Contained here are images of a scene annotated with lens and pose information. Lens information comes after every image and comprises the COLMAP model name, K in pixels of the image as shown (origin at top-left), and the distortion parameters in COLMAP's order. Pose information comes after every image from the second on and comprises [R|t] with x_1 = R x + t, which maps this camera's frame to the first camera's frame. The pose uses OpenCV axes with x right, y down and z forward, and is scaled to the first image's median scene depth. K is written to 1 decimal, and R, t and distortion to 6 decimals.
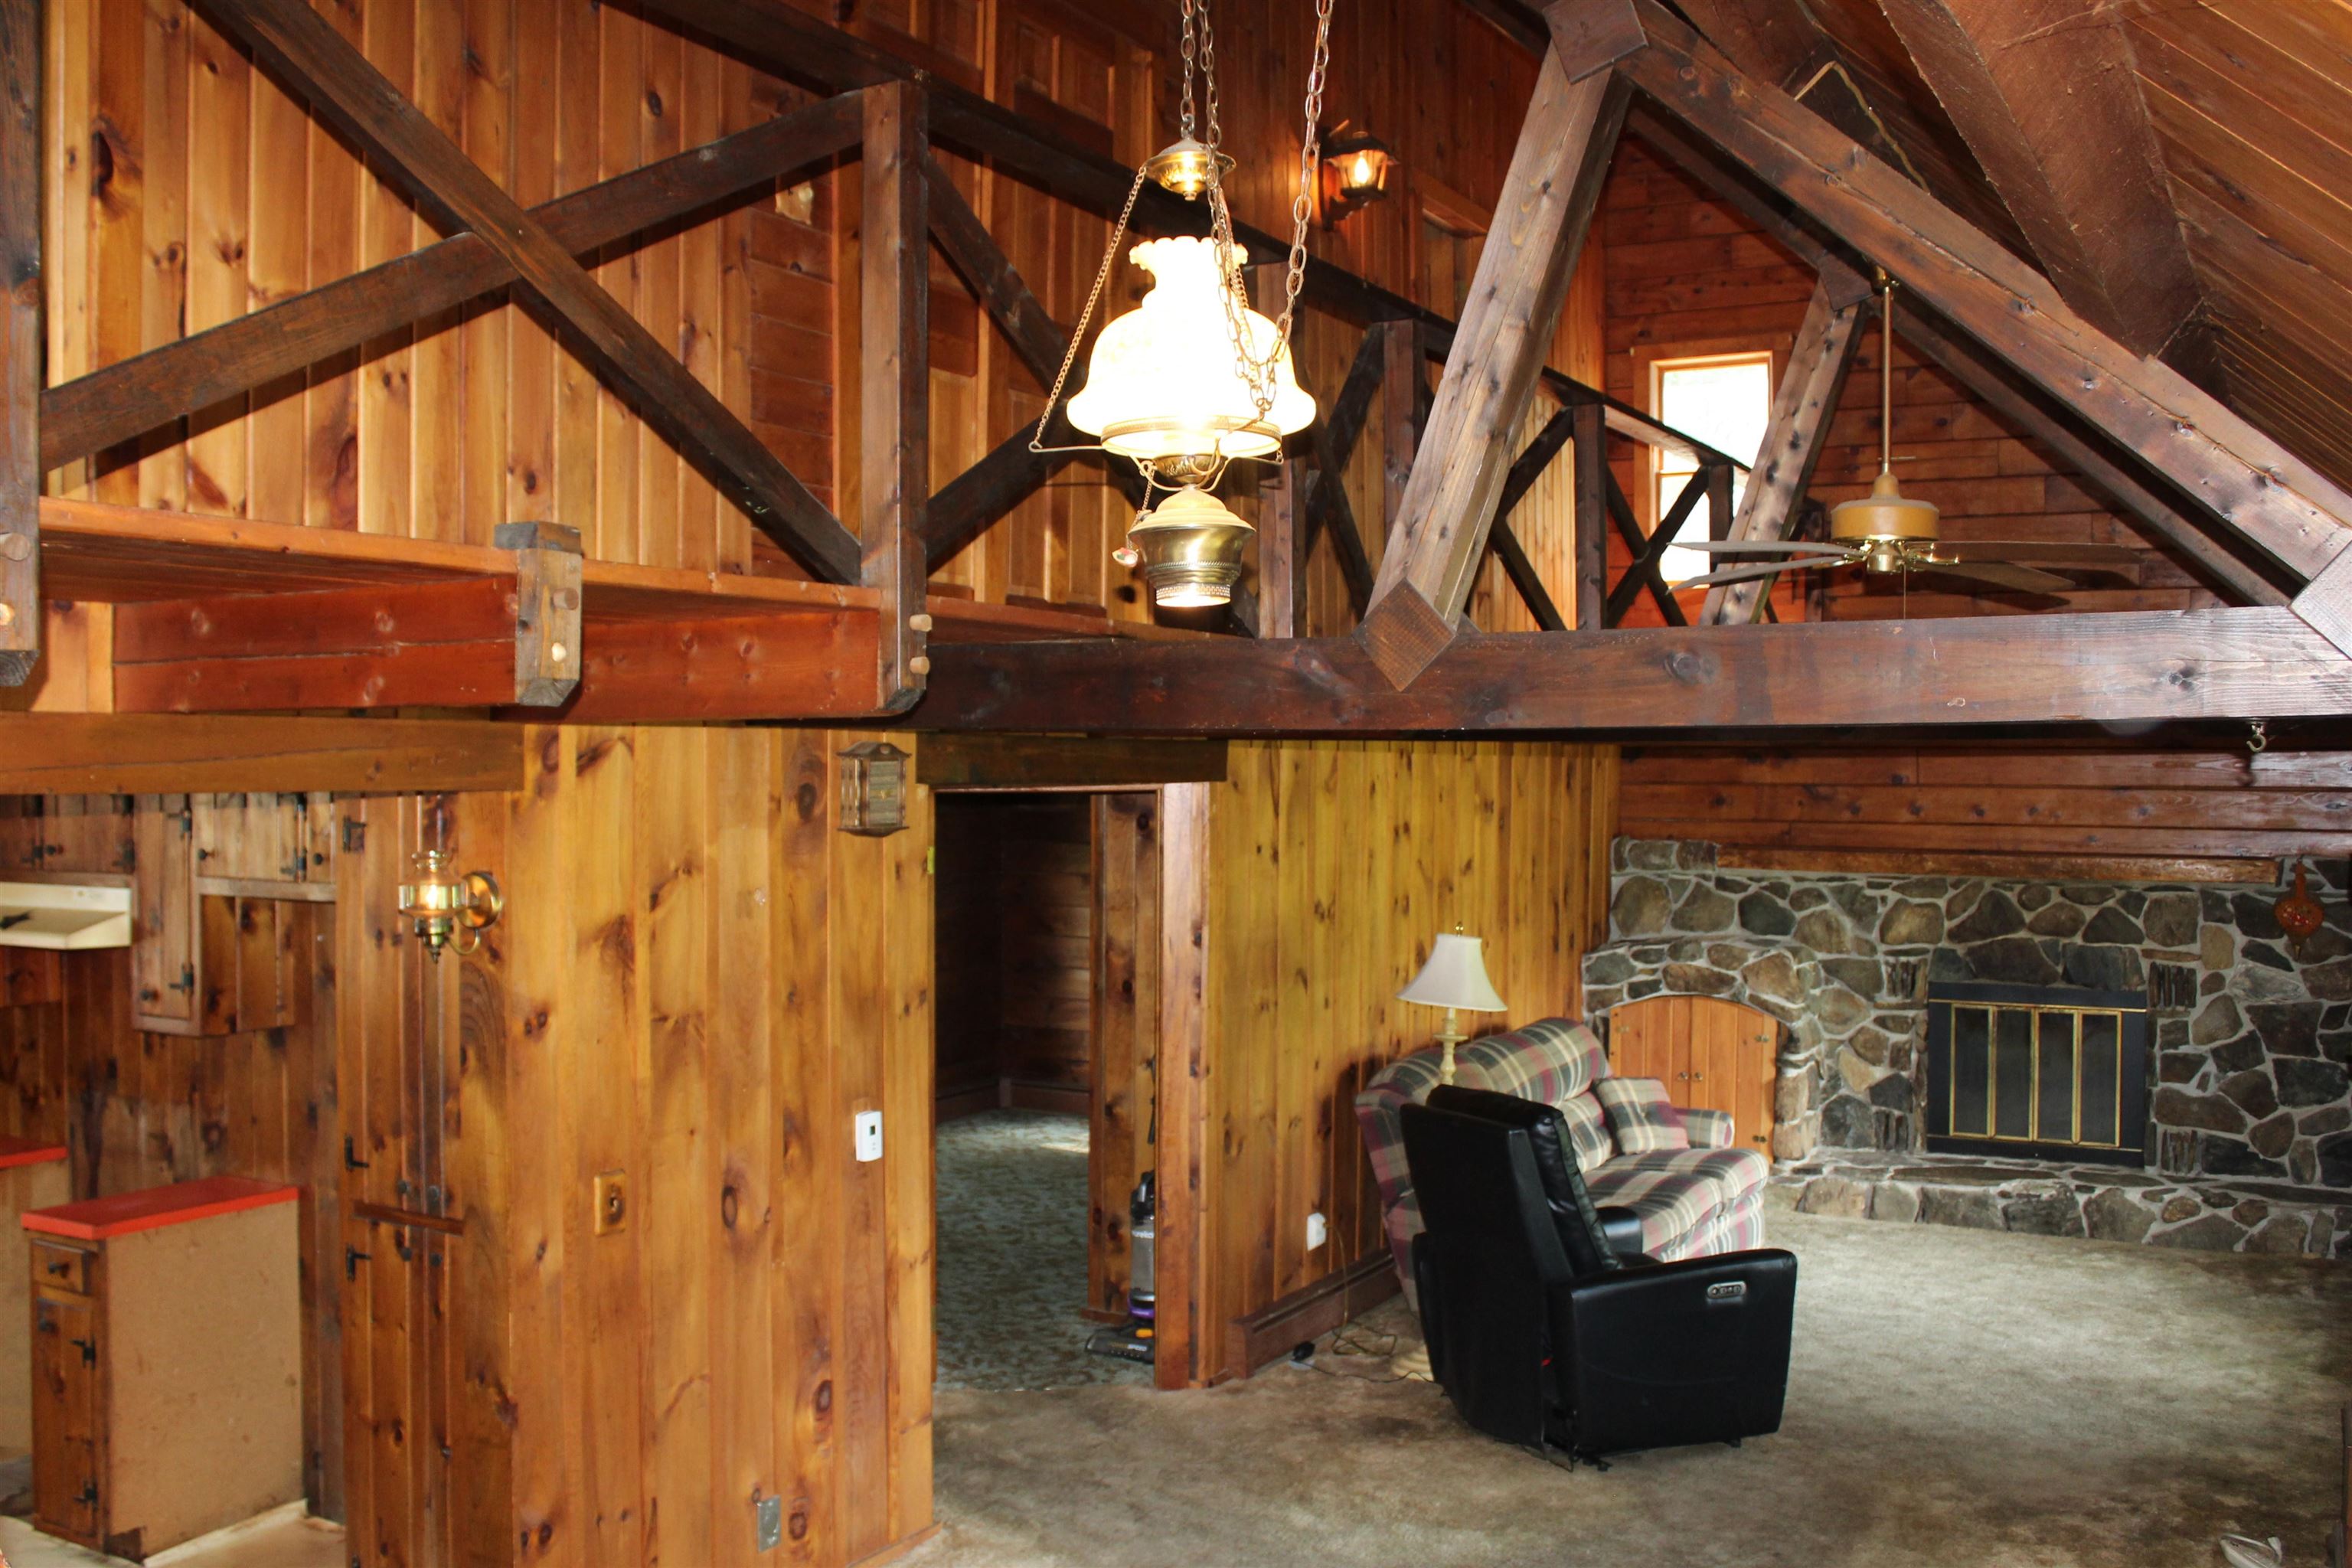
lens RADIAL K [[2197.9, 0, 1164.5], [0, 2197.9, 785.3], [0, 0, 1]] dist [-0.149052, 0.164879]
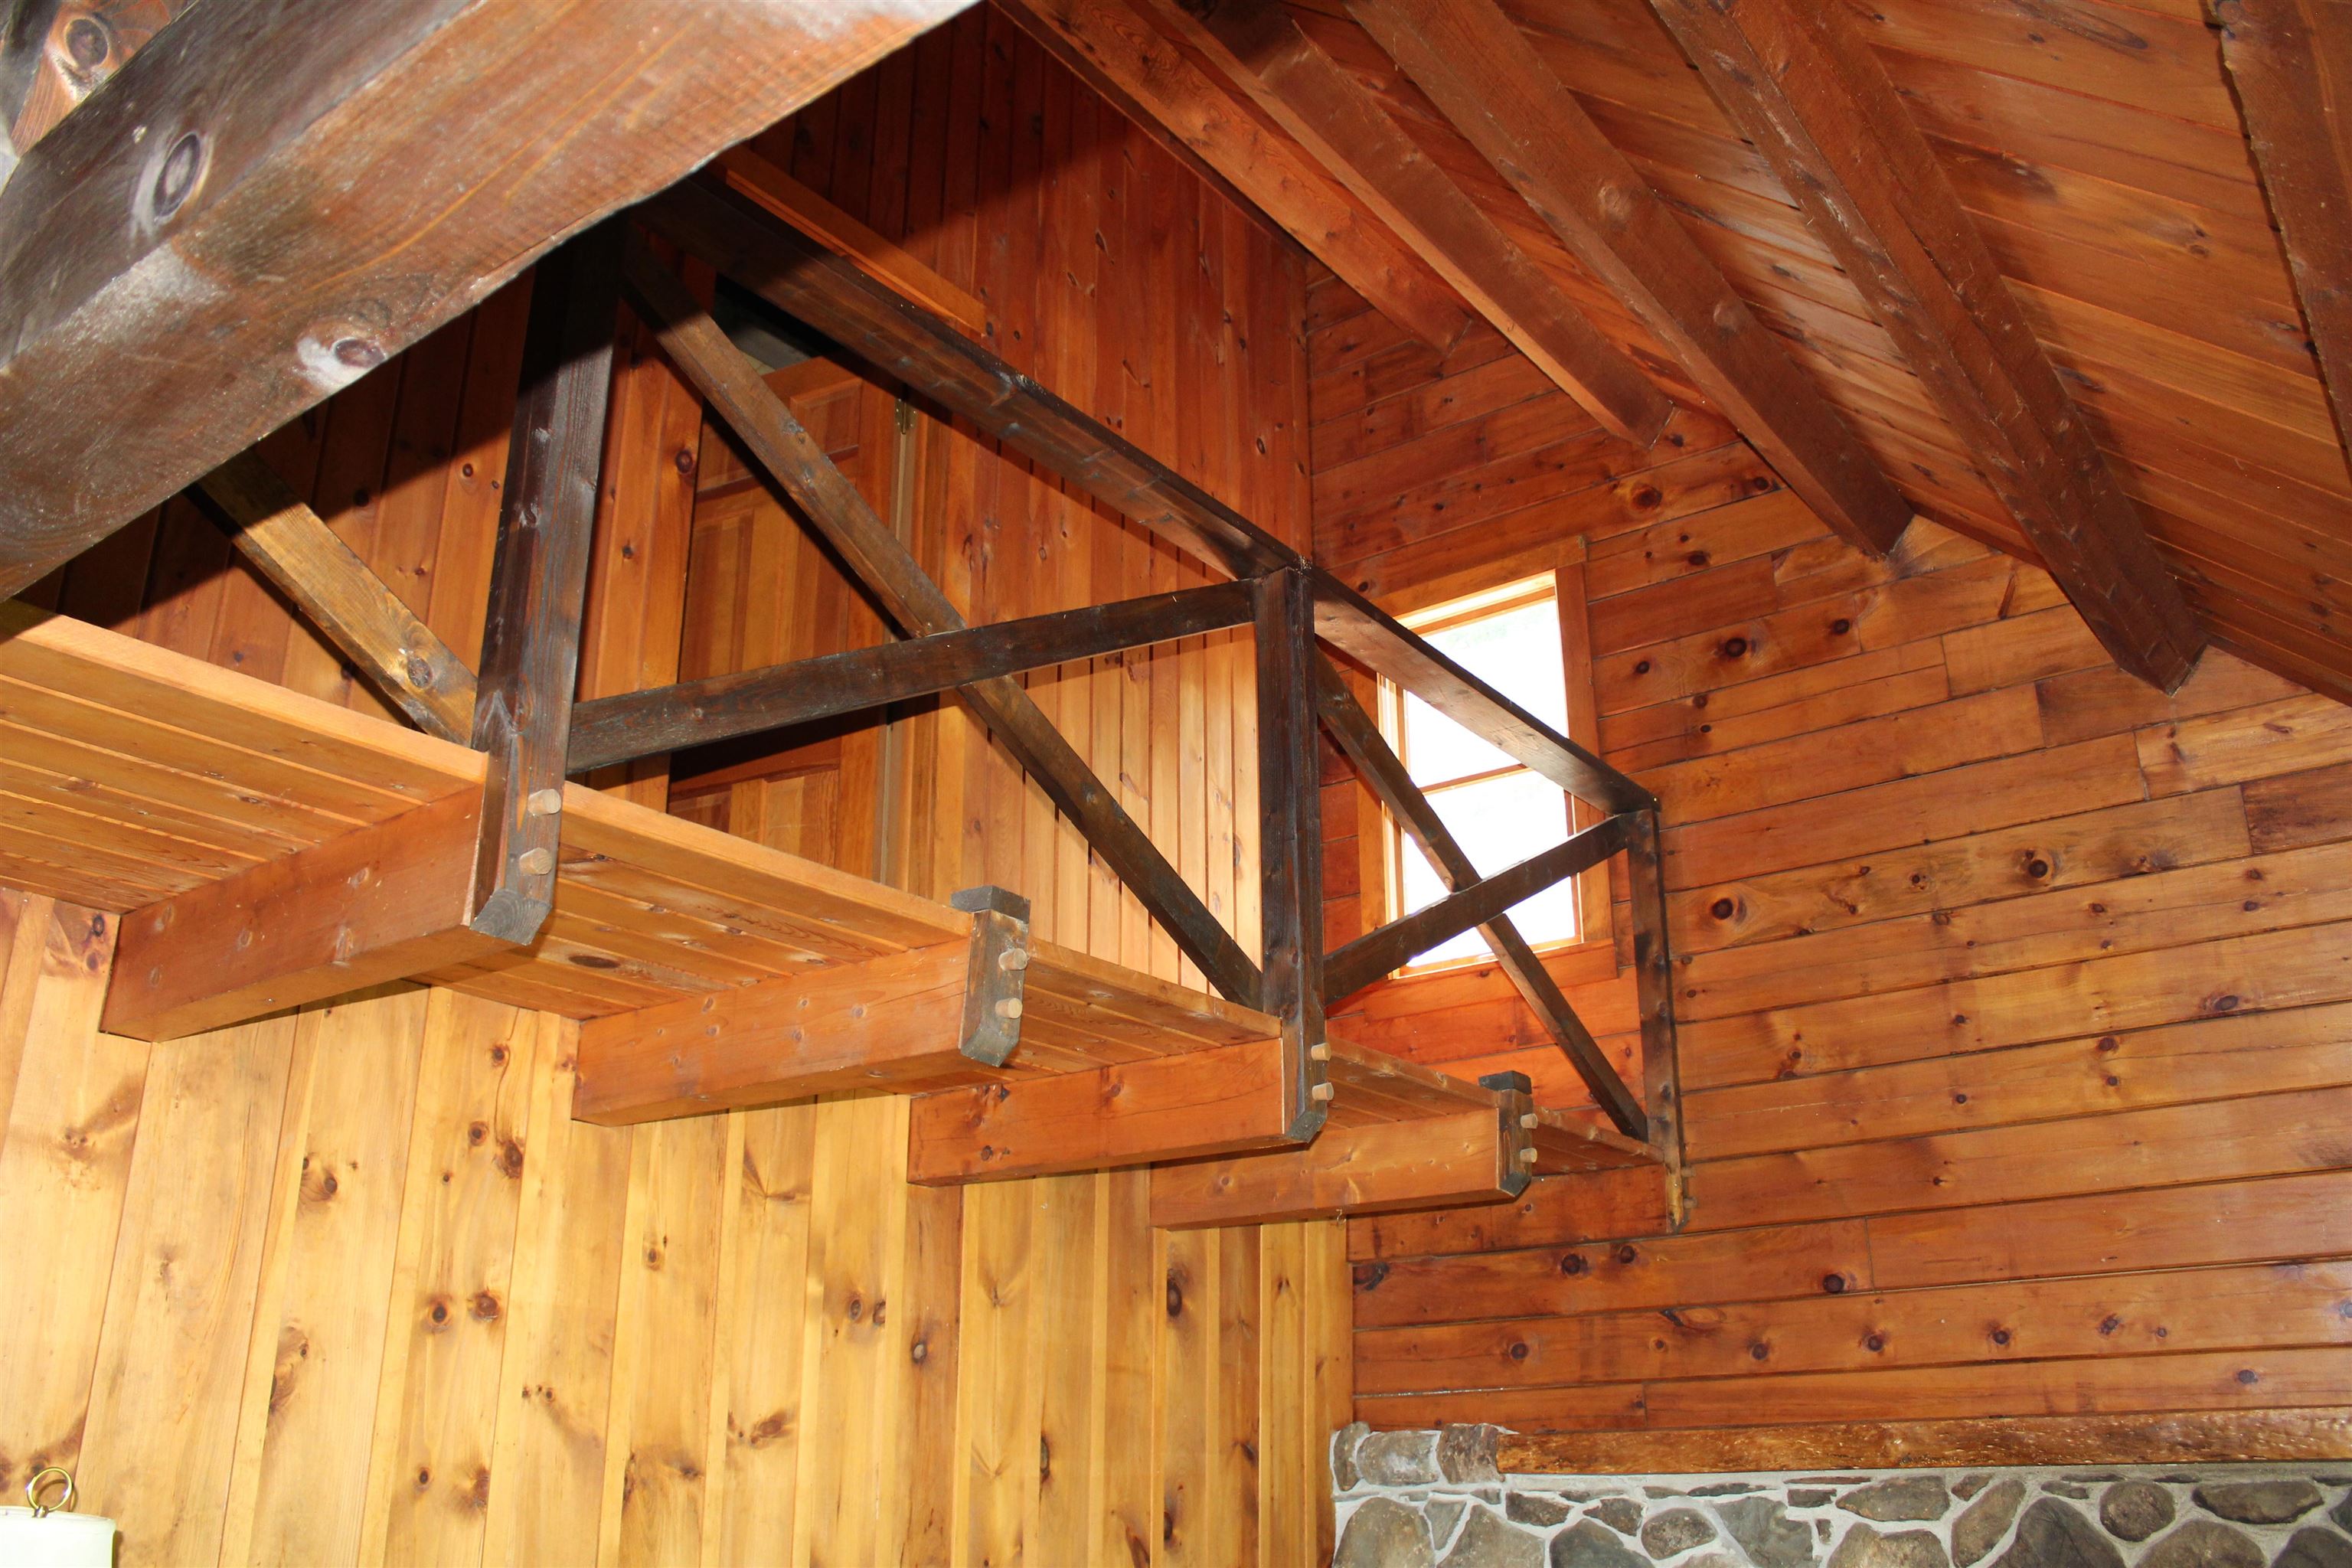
lens RADIAL K [[1938.9, 0, 1173.4], [0, 1938.9, 798.1], [0, 0, 1]] dist [-0.166288, 0.135660]
pose [[0.989640, -0.049989, -0.134588, 0.278038], [-0.000741, 0.935637, -0.352964, 0.052604], [0.143570, 0.349407, 0.925906, 0.587139]]
